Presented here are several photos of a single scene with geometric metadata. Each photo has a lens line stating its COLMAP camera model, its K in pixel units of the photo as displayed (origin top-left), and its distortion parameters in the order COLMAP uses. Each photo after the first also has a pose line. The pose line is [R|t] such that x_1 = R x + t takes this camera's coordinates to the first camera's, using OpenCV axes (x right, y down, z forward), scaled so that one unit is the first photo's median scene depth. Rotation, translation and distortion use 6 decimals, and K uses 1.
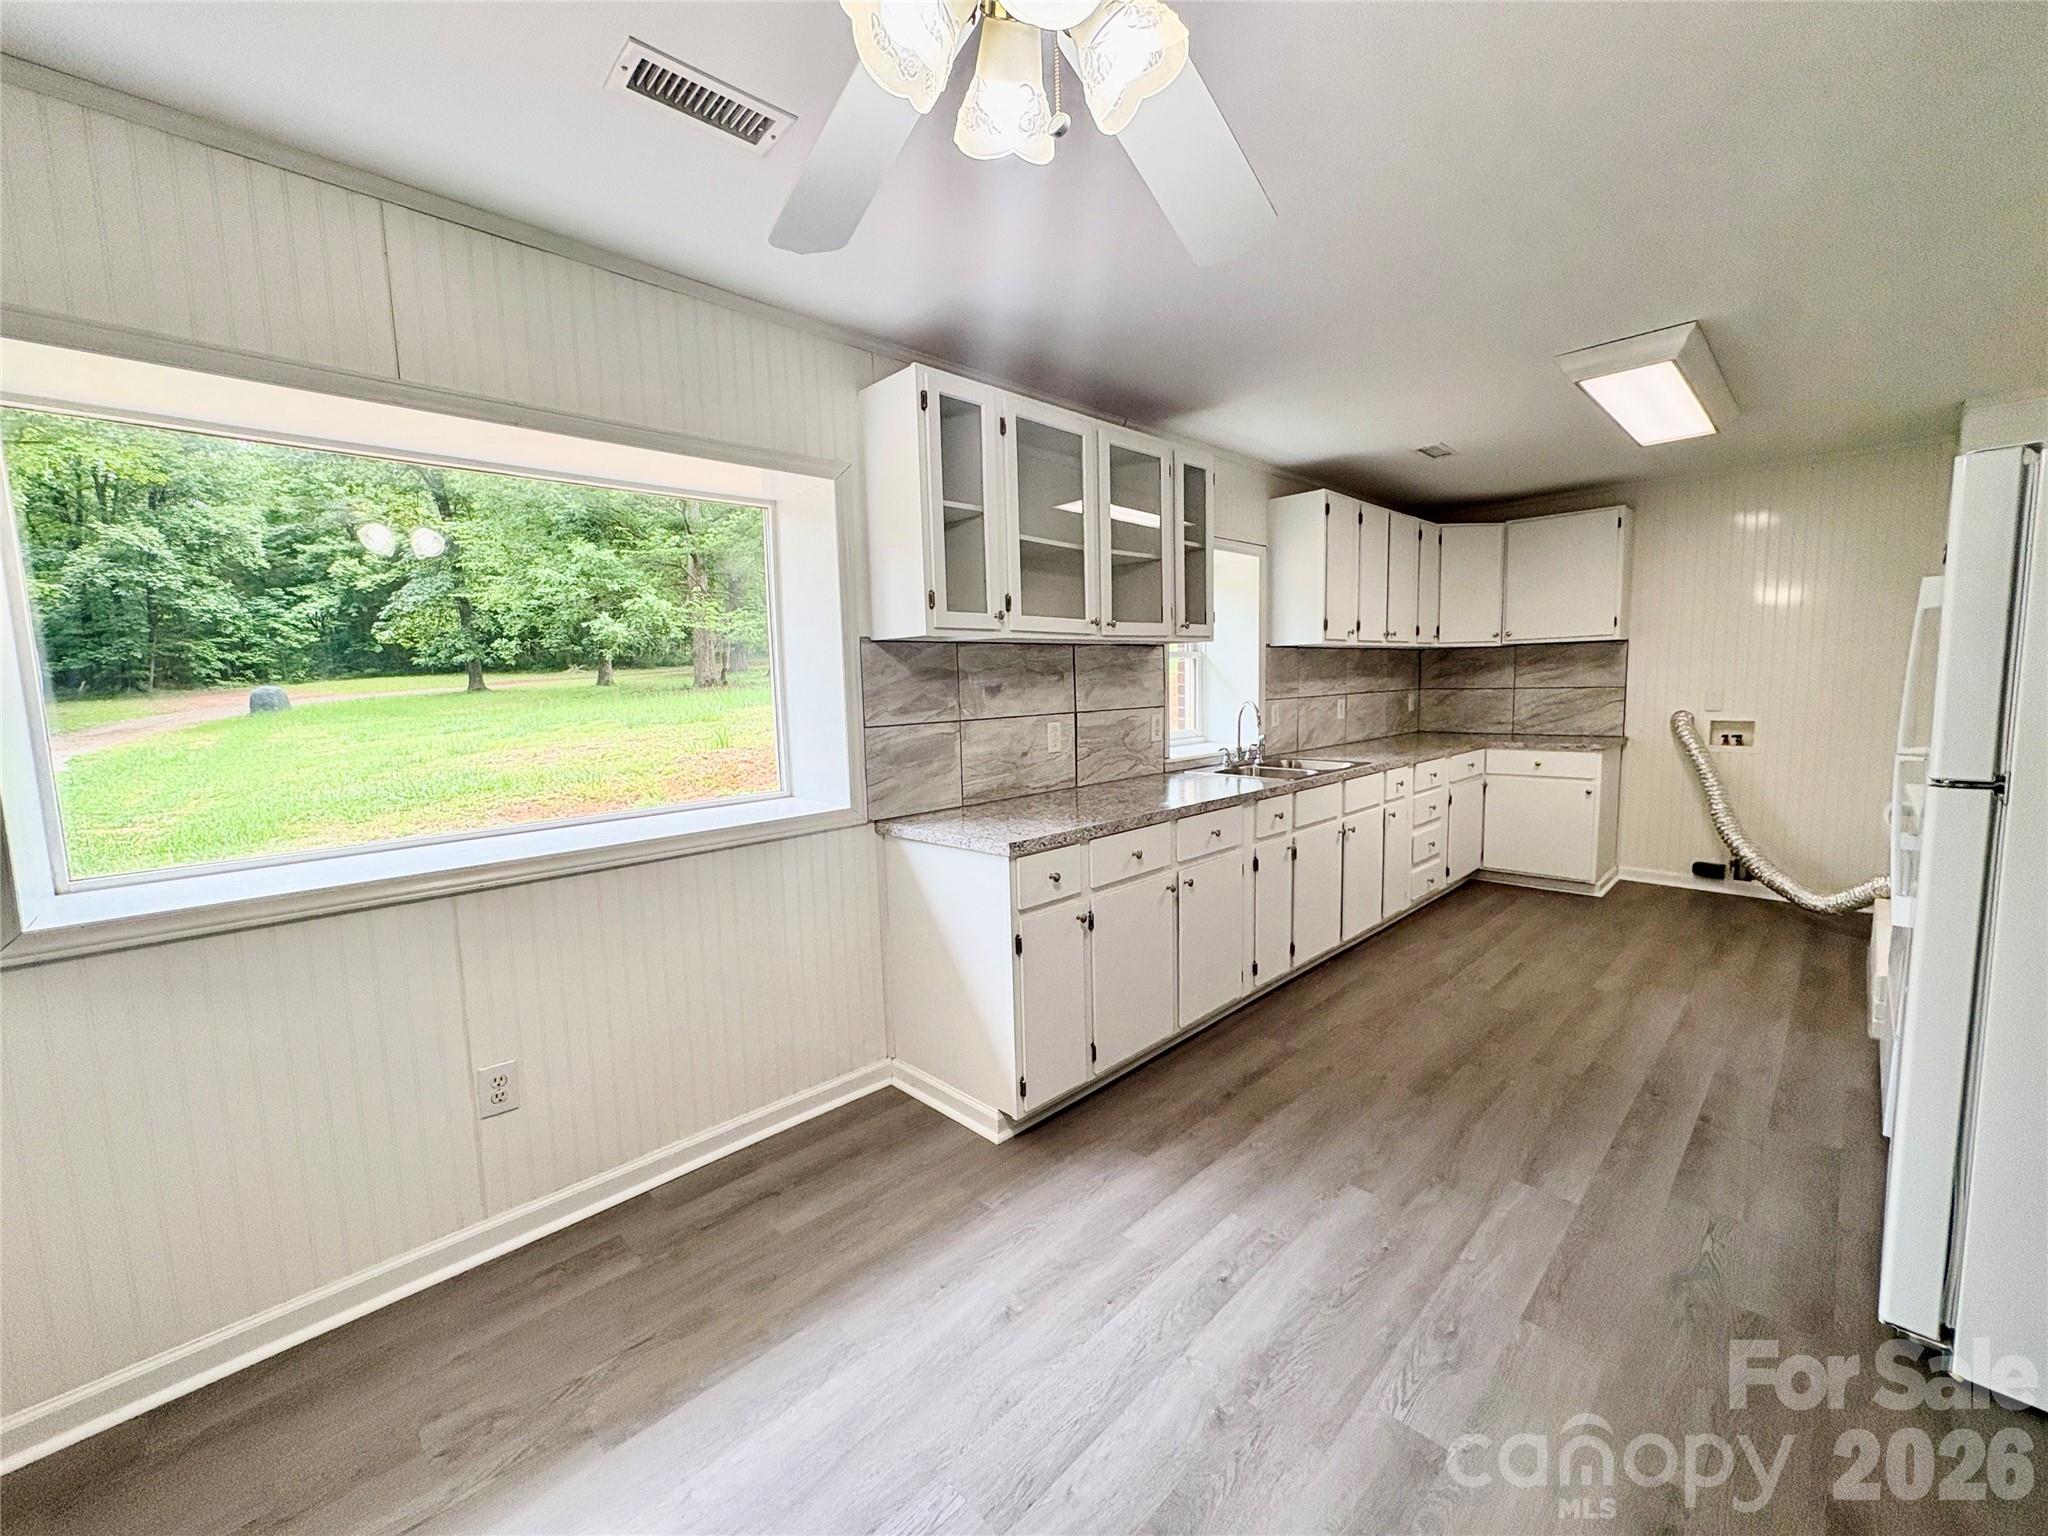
lens RADIAL K [[814.5, 0, 1025.1], [0, 814.5, 766.9], [0, 0, 1]] dist [0.001688, -0.000879]
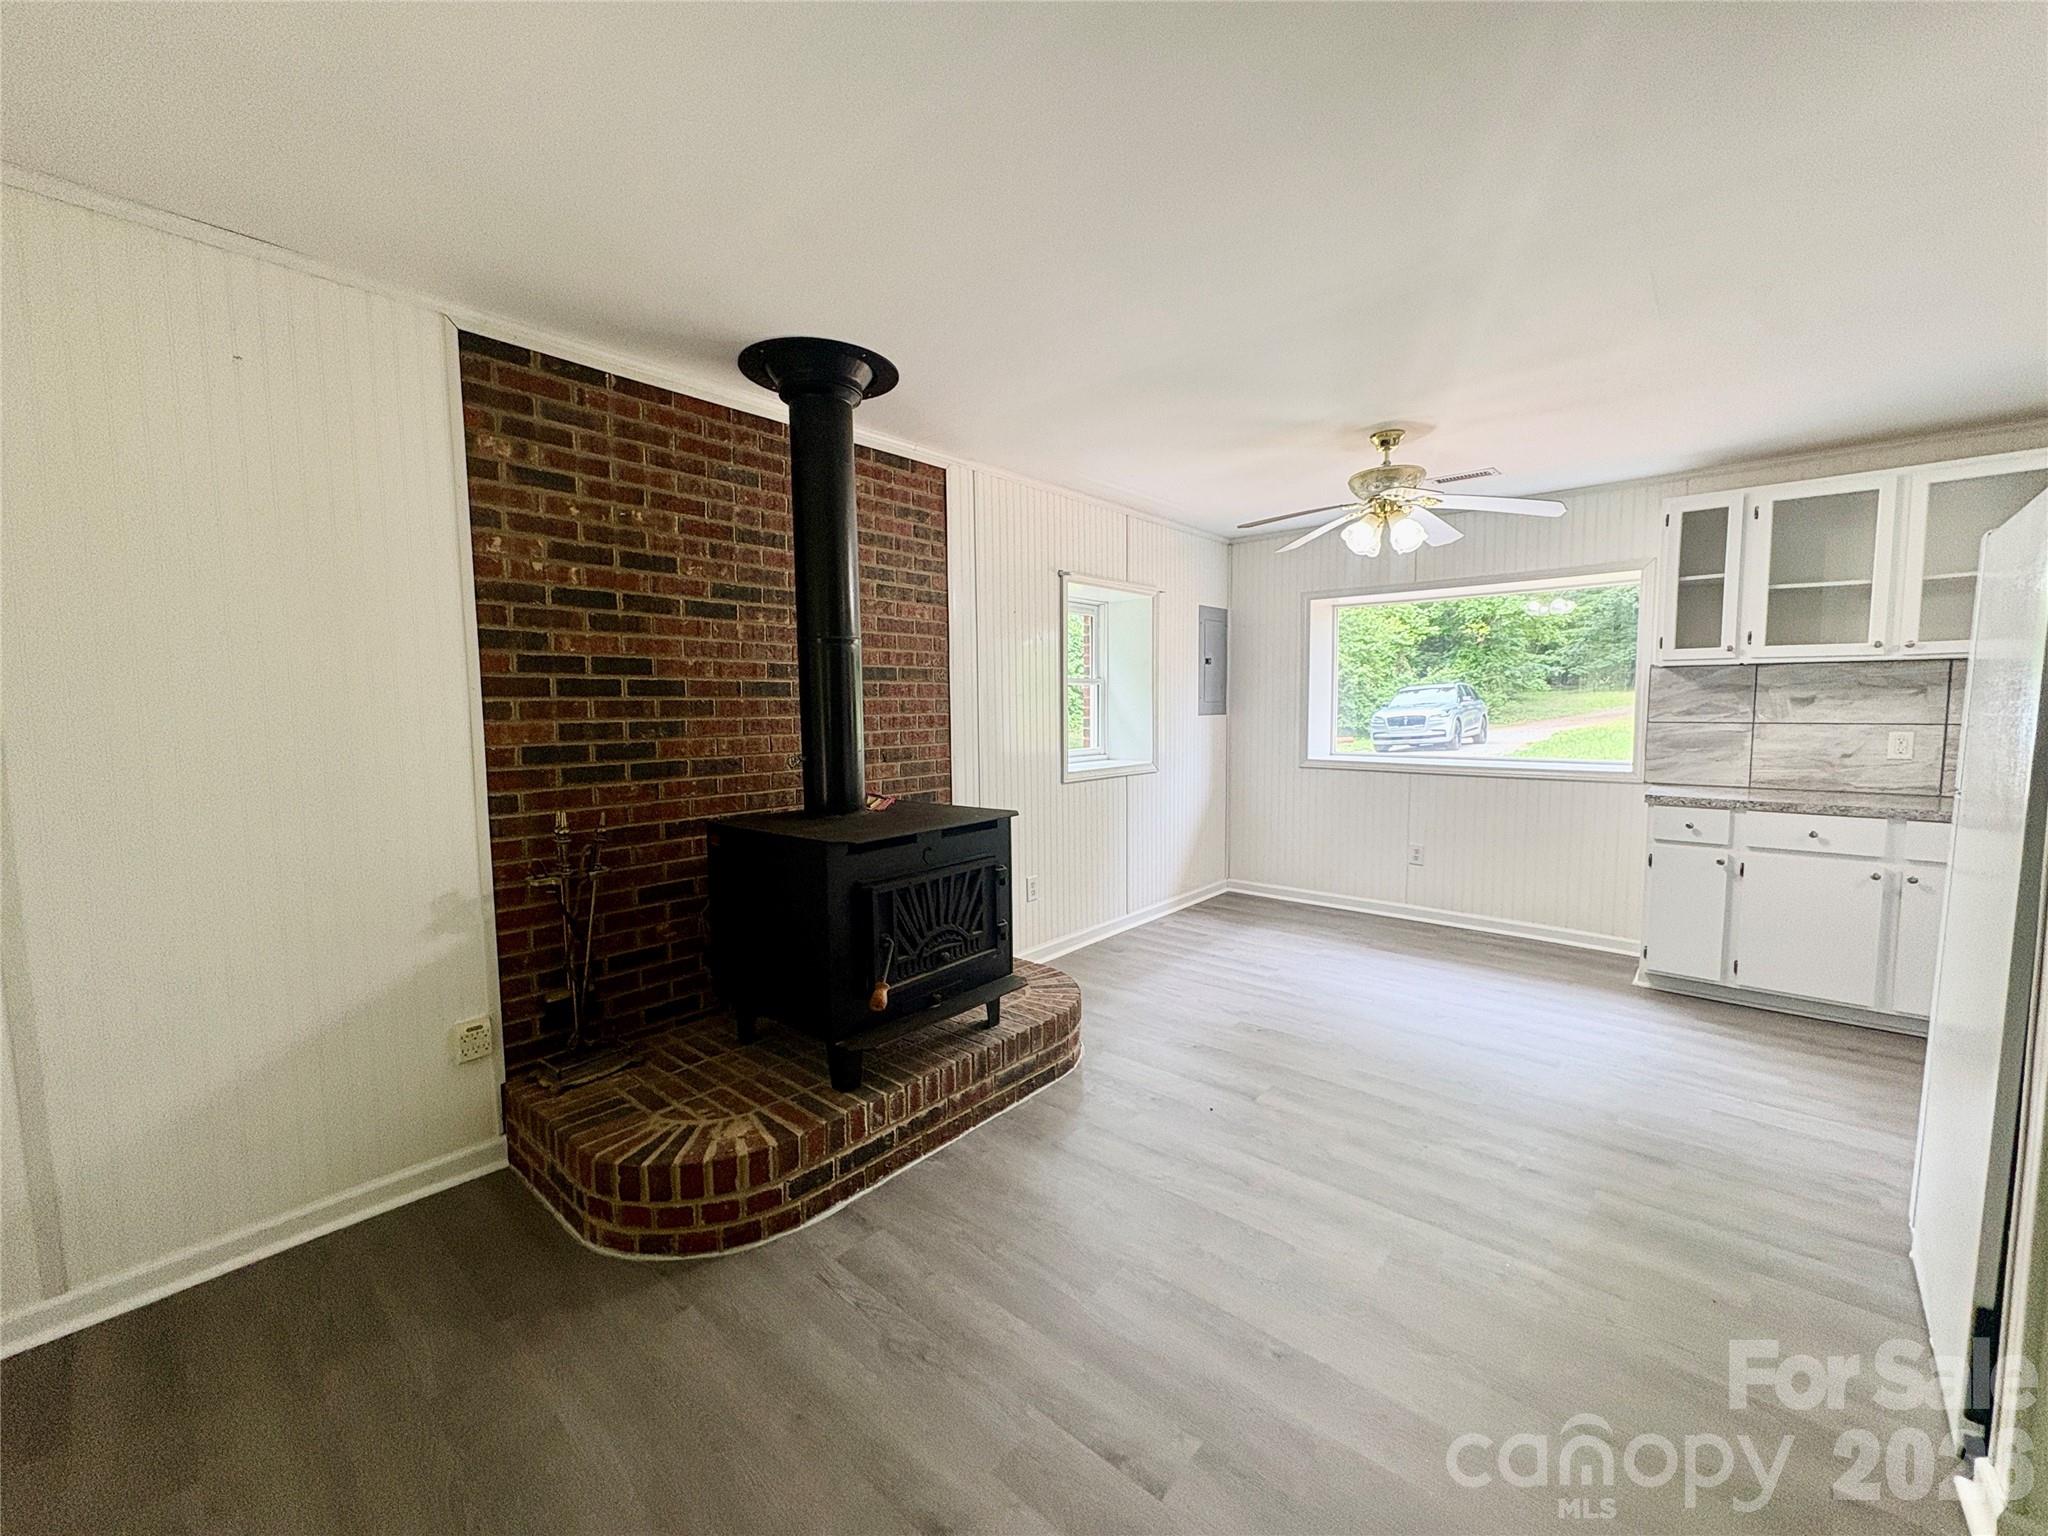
lens RADIAL K [[814.5, 0, 1026.6], [0, 814.5, 768.4], [0, 0, 1]] dist [0.001688, -0.000879]
pose [[0.075954, 0.108381, -0.991204, 1.072953], [-0.098555, 0.990023, 0.100700, 0.000014], [0.992229, 0.090040, 0.085878, -0.267269]]
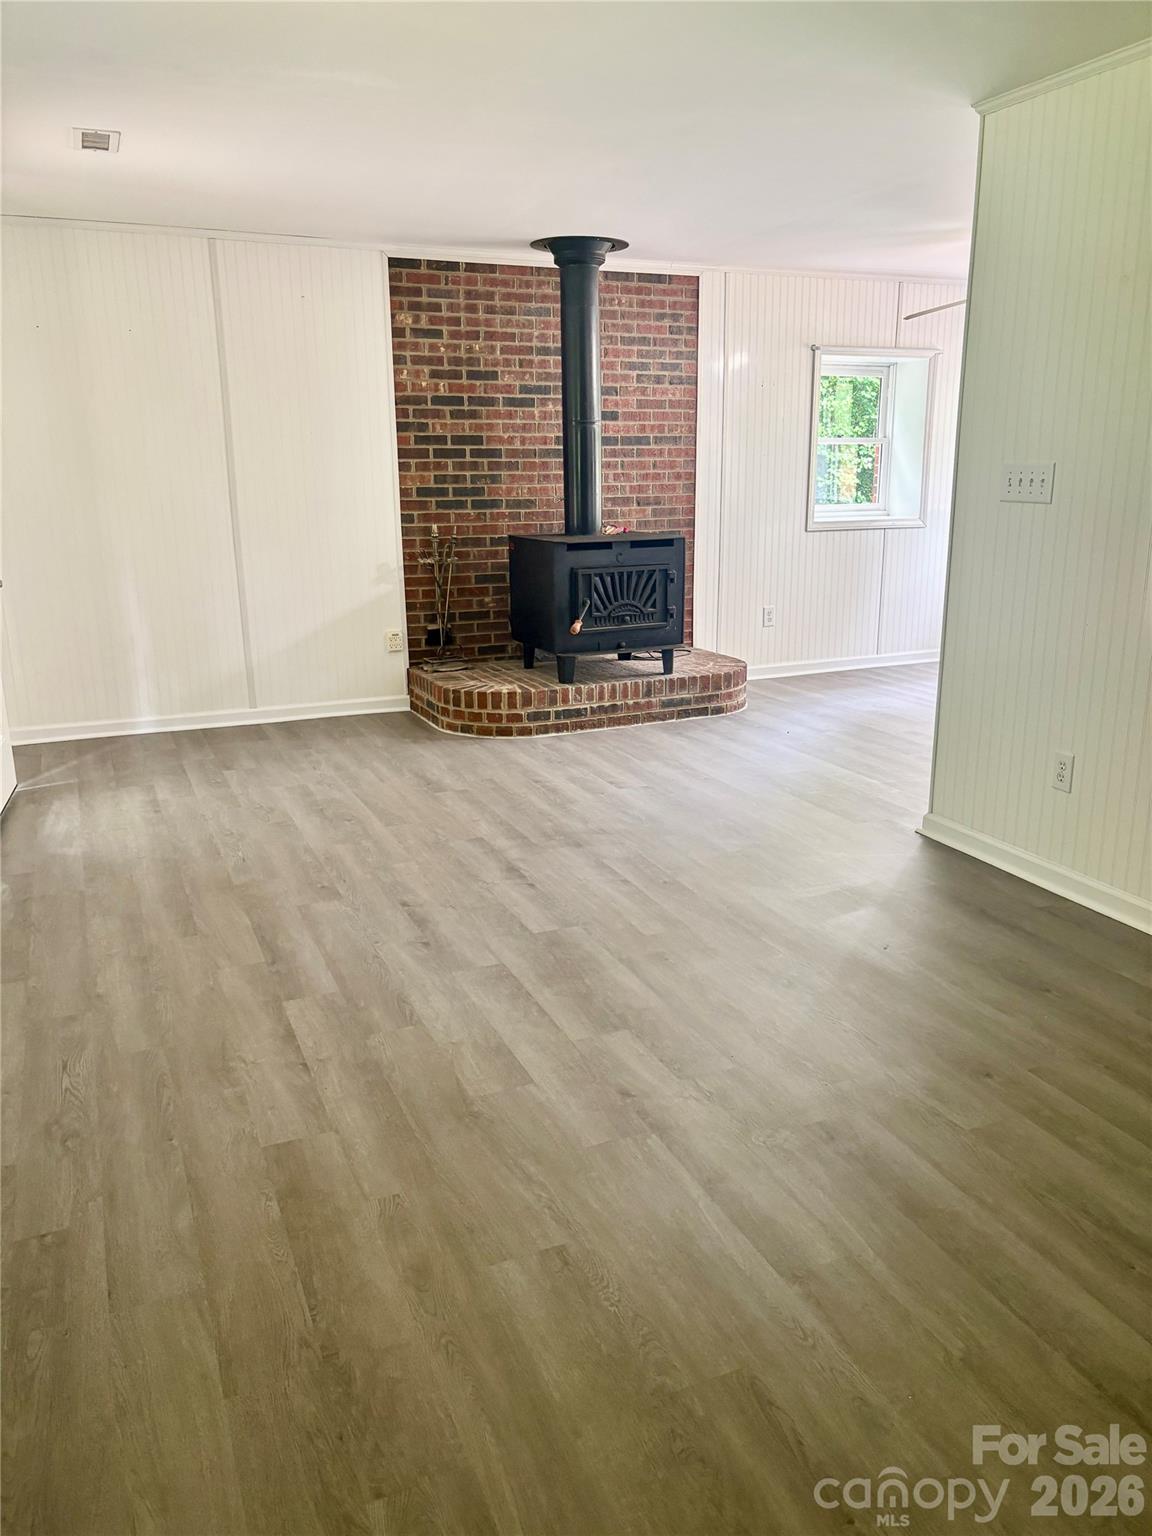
lens RADIAL K [[1159.4, 0, 584.8], [0, 1159.4, 780.9], [0, 0, 1]] dist [0.047755, -0.045762]
pose [[-0.356601, 0.278241, -0.891862, 2.120343], [-0.081259, 0.941767, 0.326300, -0.099666], [0.930716, 0.188831, -0.313225, 0.329894]]
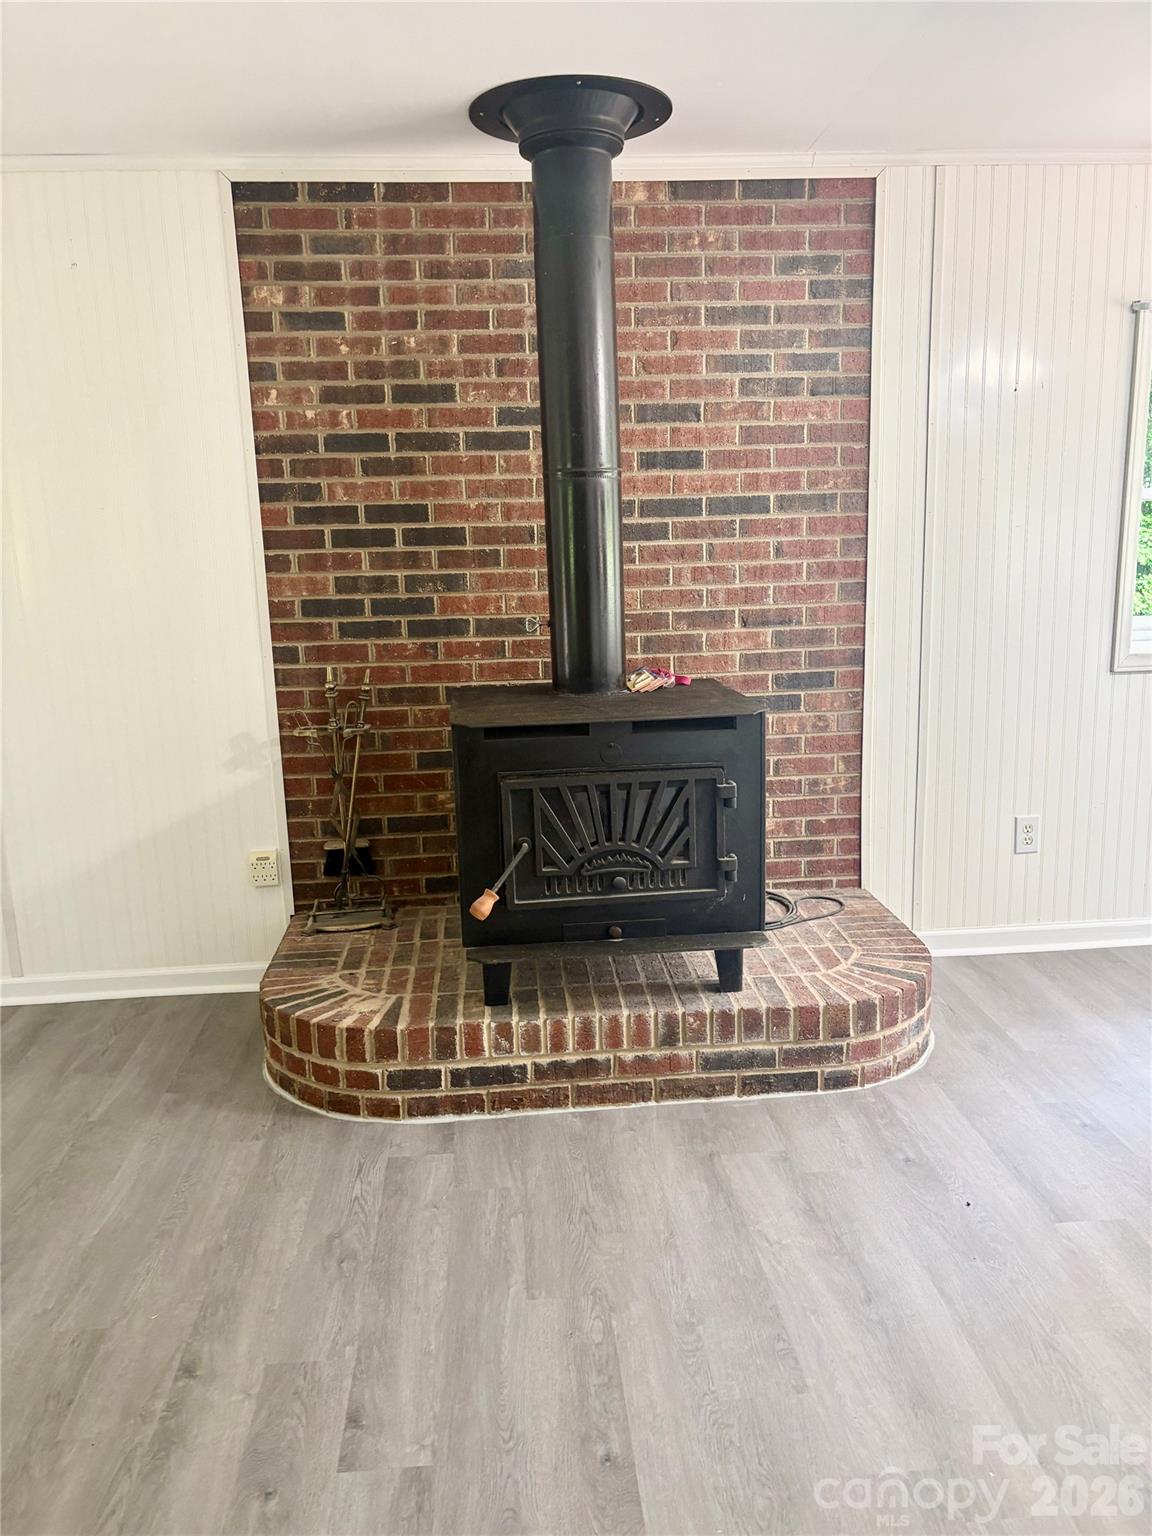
lens RADIAL K [[1159.4, 0, 574.9], [0, 1159.4, 774.0], [0, 0, 1]] dist [0.047755, -0.045762]
pose [[-0.645137, 0.198218, -0.737908, 0.963829], [-0.034855, 0.957123, 0.287577, -0.065792], [0.763272, 0.211246, -0.610566, 0.241934]]
